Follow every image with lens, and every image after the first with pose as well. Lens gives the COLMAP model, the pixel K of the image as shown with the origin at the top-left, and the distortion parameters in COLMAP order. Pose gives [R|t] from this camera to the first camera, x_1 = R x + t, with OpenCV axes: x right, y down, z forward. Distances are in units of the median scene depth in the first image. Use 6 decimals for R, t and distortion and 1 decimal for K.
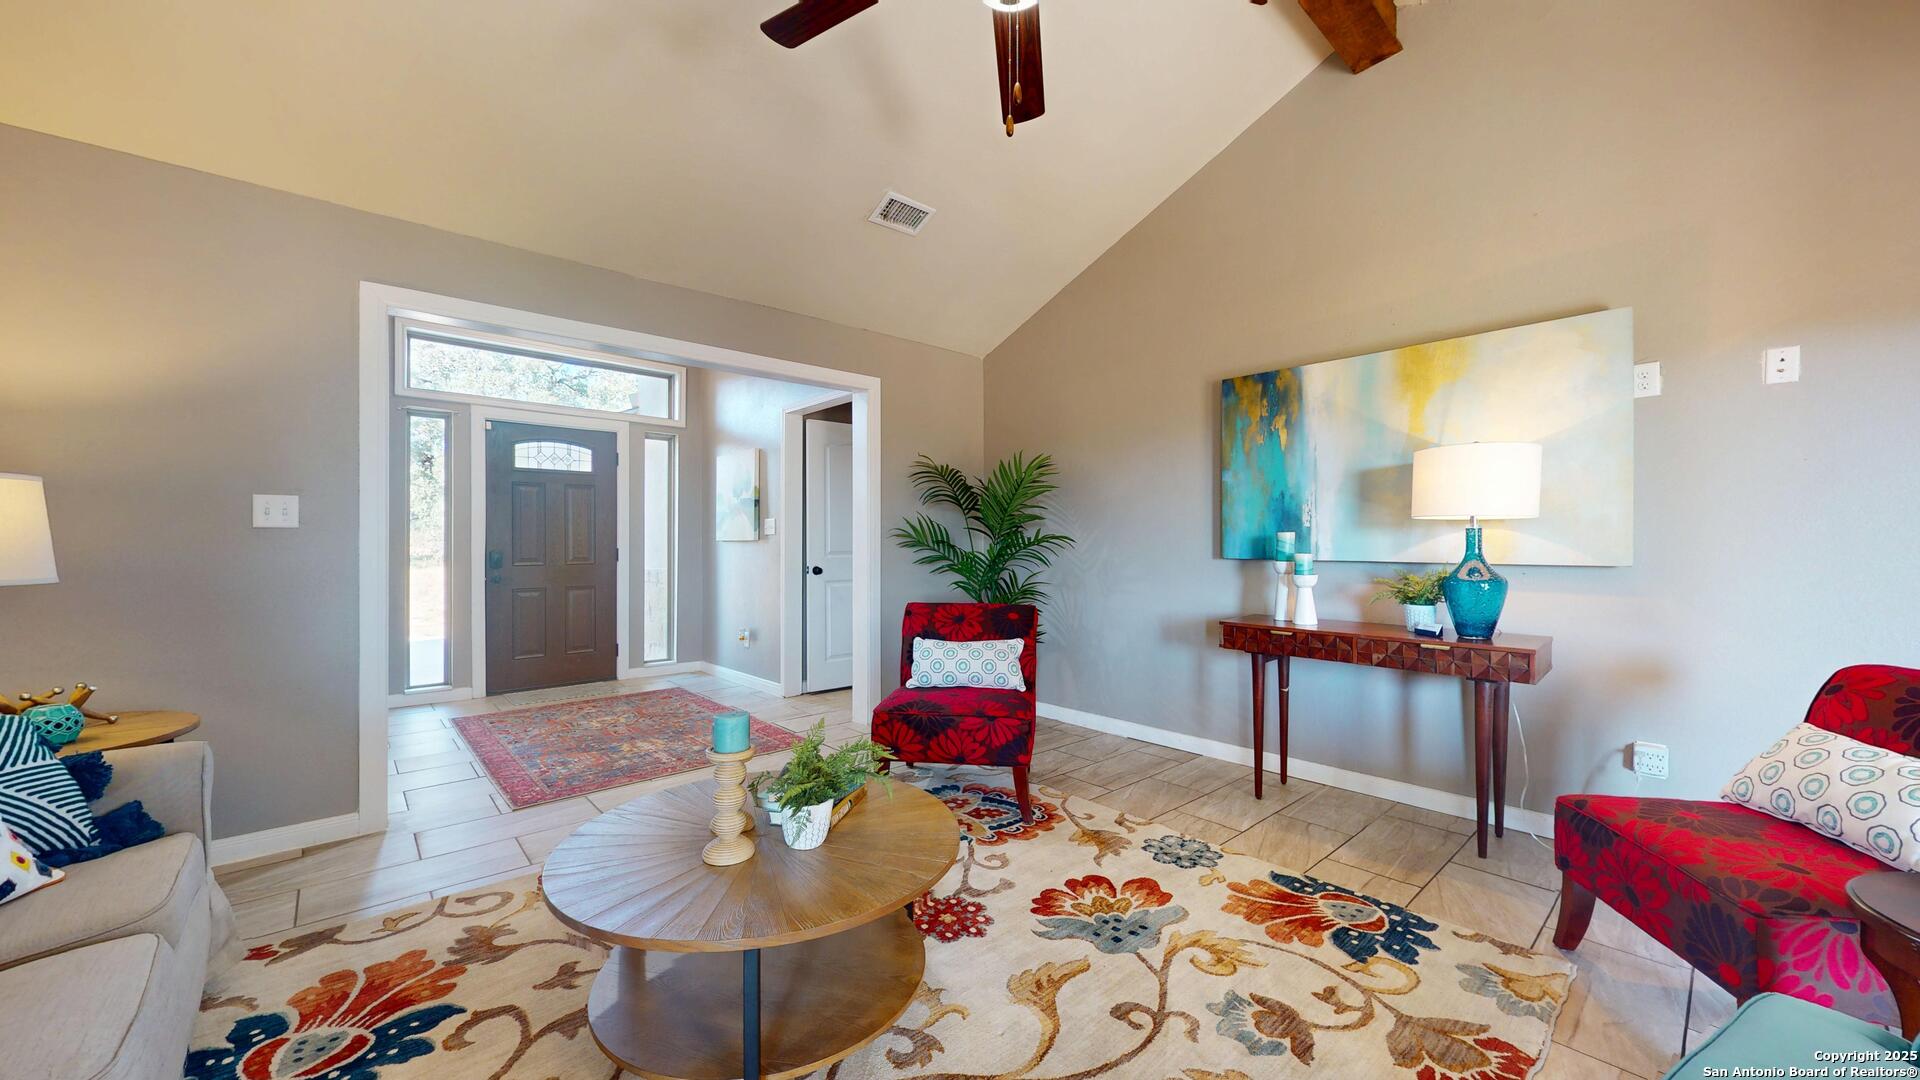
lens RADIAL K [[702.4, 0, 959.8], [0, 702.4, 540.7], [0, 0, 1]] dist [0.001231, 0.000067]
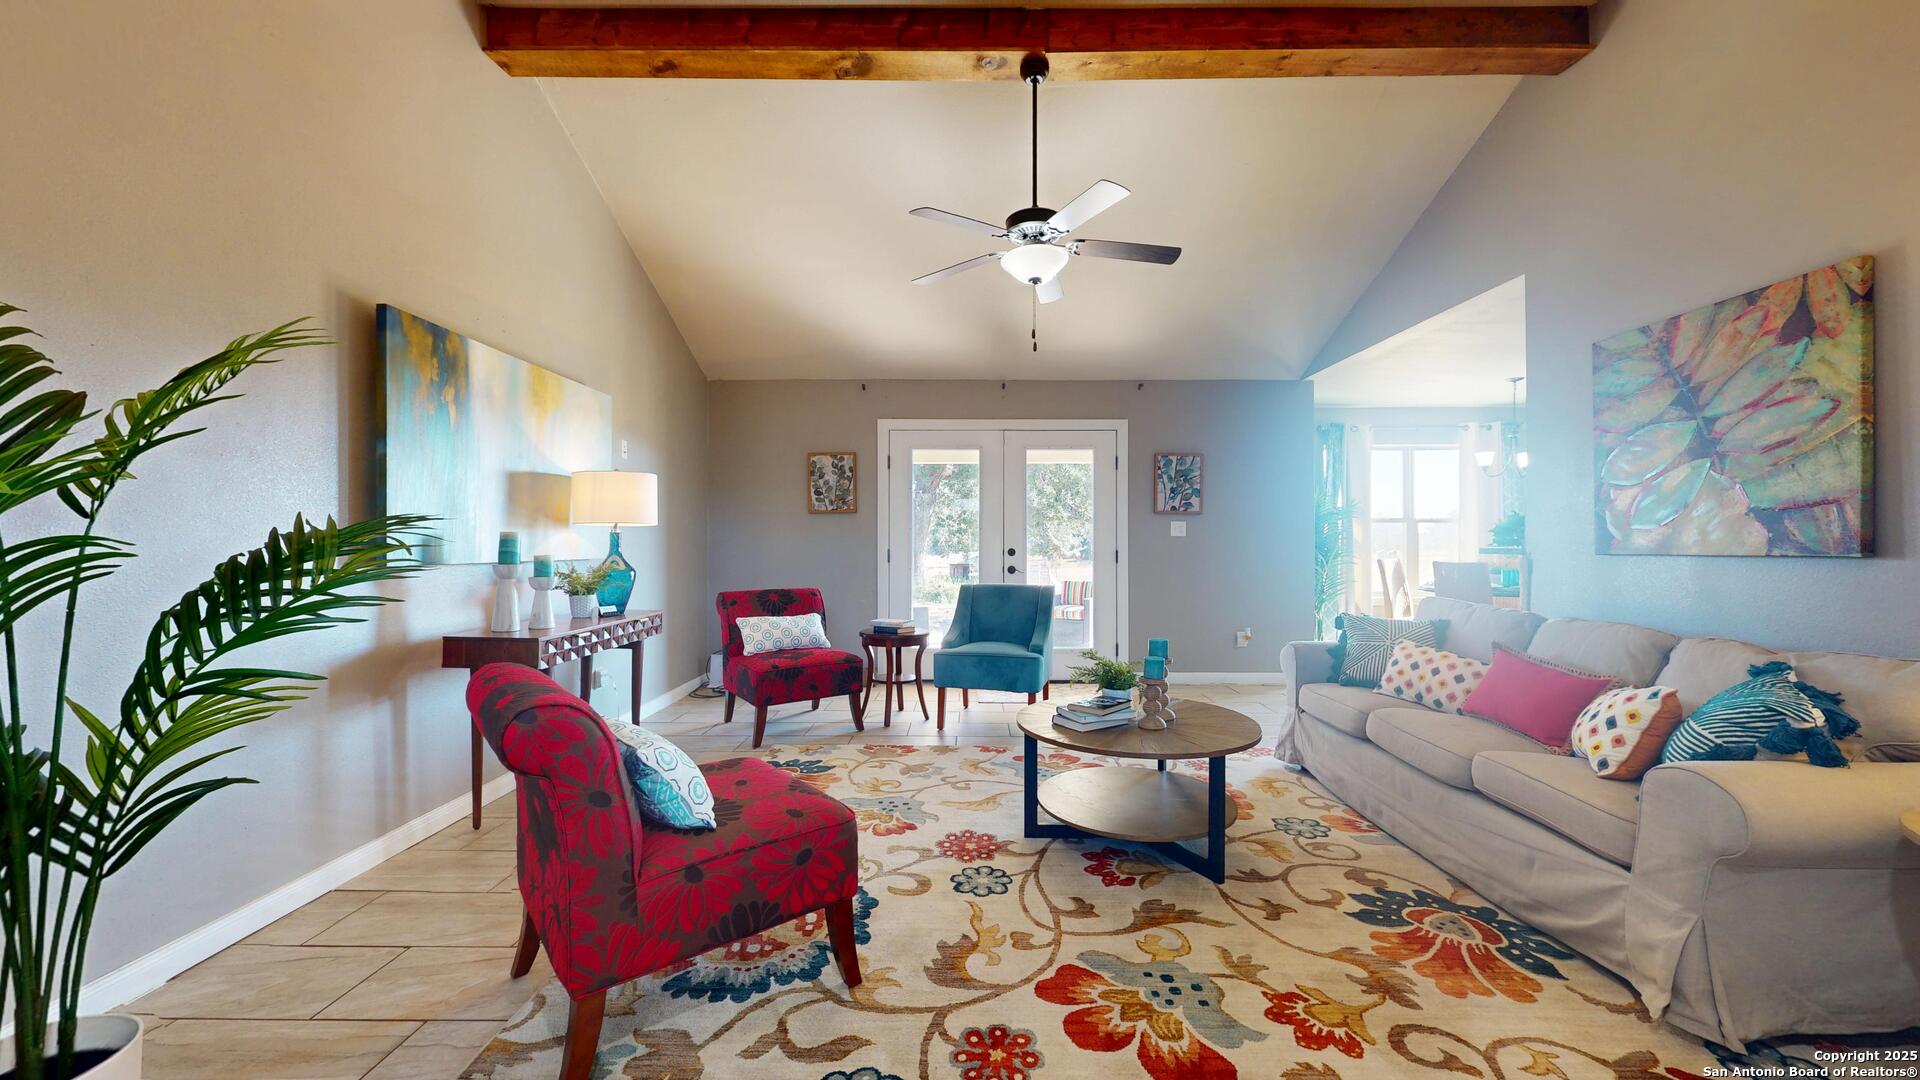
lens RADIAL K [[702.4, 0, 962.5], [0, 702.4, 538.8], [0, 0, 1]] dist [0.001231, 0.000067]
pose [[-0.735295, 0.002714, 0.677742, -0.921266], [-0.000242, 0.999991, -0.004268, 0.001329], [-0.677748, -0.003303, -0.735287, 2.090597]]
